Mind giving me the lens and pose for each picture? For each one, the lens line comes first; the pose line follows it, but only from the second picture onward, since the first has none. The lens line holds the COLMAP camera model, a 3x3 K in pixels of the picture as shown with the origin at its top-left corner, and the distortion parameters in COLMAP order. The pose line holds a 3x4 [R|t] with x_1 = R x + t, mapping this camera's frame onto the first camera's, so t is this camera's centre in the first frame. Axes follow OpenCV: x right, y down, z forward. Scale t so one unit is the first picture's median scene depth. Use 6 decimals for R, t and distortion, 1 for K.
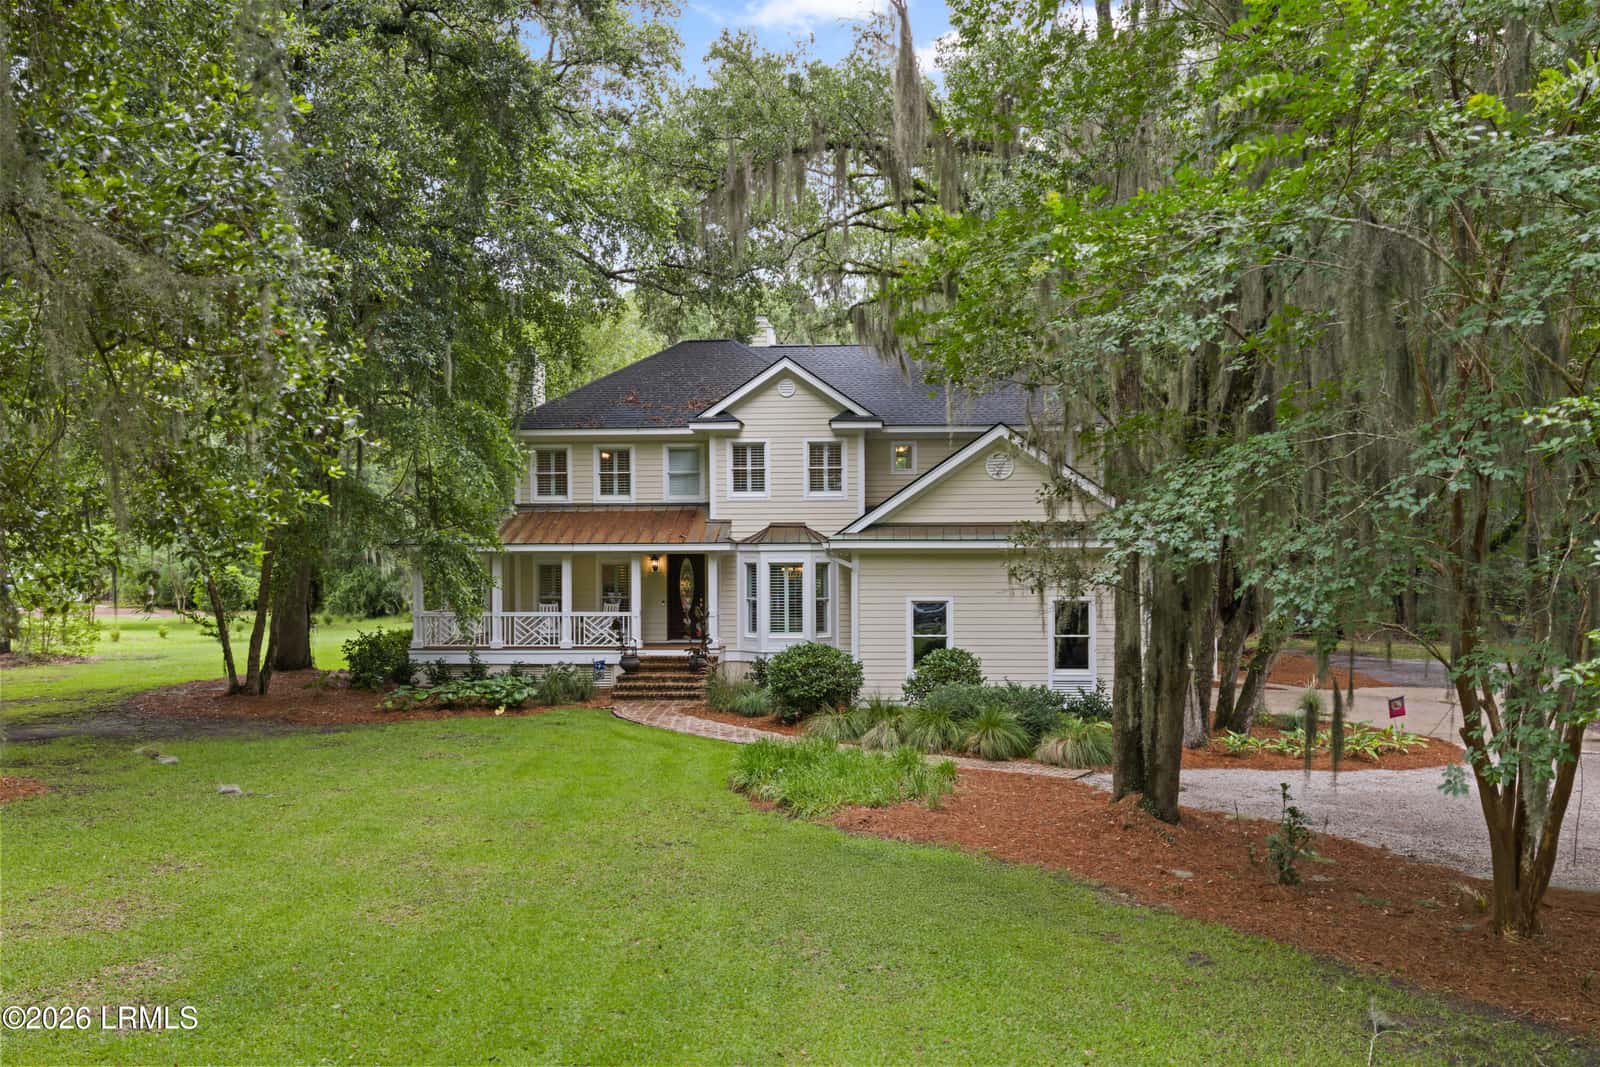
lens RADIAL K [[691.0, 0, 800.5], [0, 691.0, 541.4], [0, 0, 1]] dist [0.001061, 0.000656]
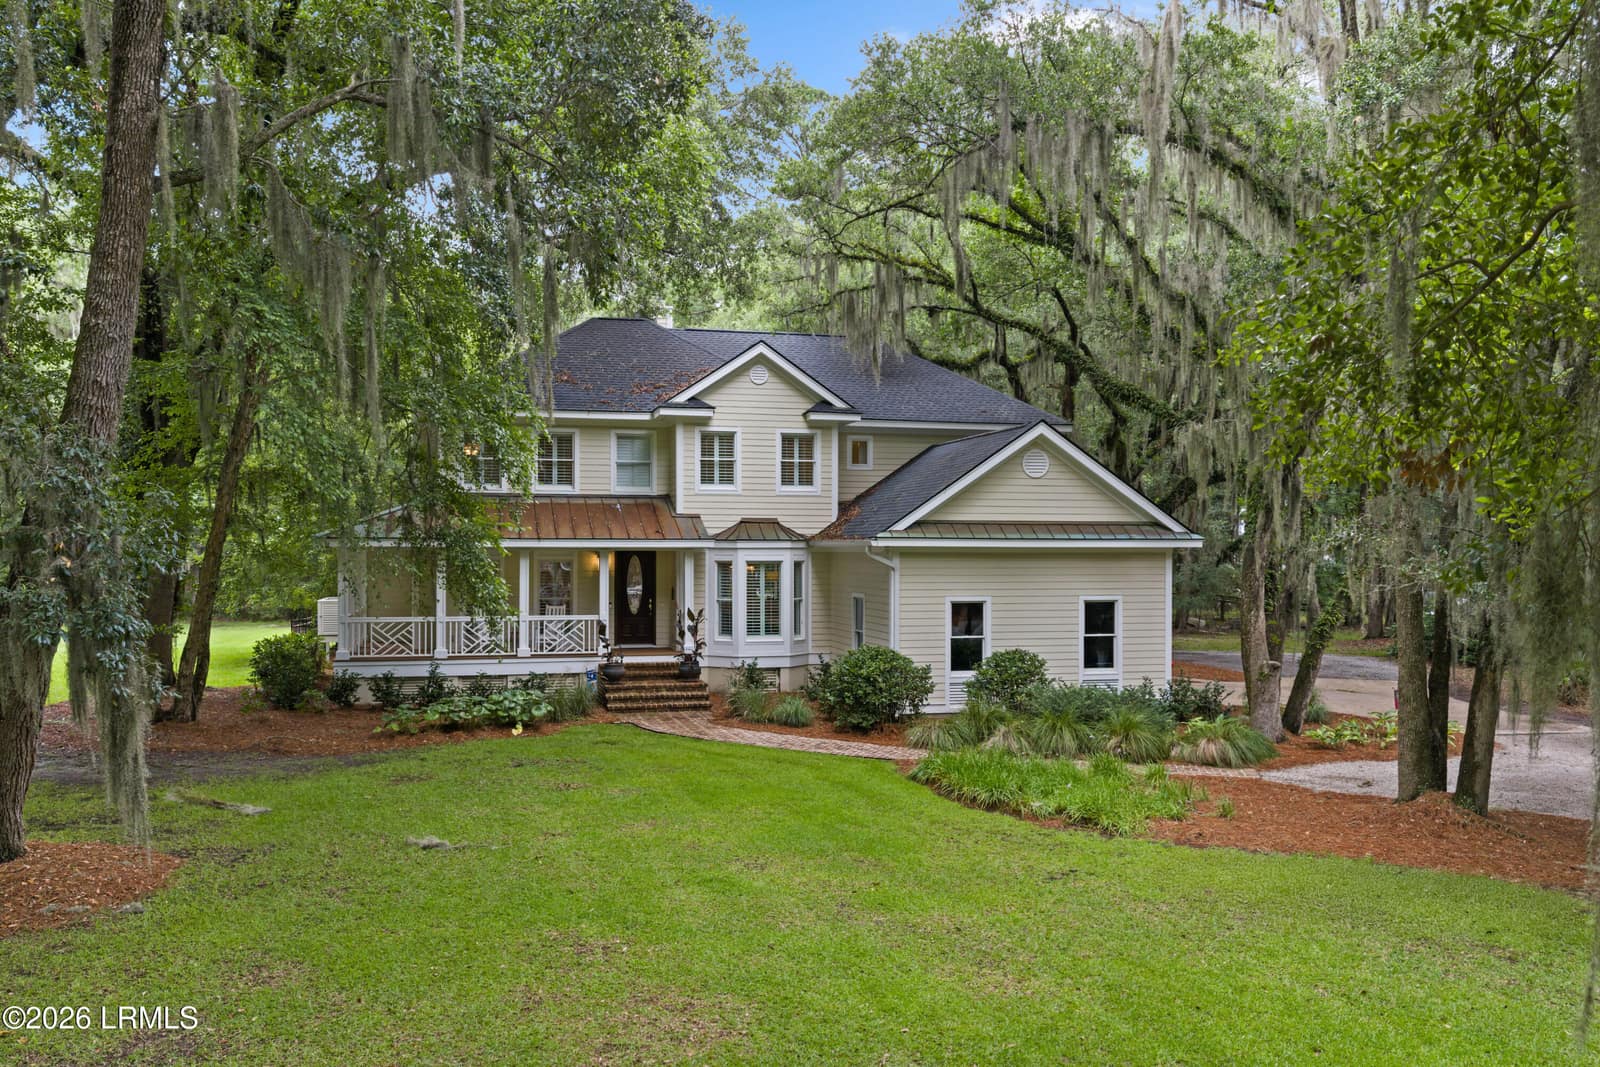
lens RADIAL K [[721.9, 0, 801.2], [0, 721.9, 540.8], [0, 0, 1]] dist [0.002162, 0.000746]
pose [[0.985342, 0.008961, 0.170354, -0.132129], [-0.009525, 0.999952, 0.002493, 0.000517], [-0.170324, -0.004079, 0.985380, 0.024086]]
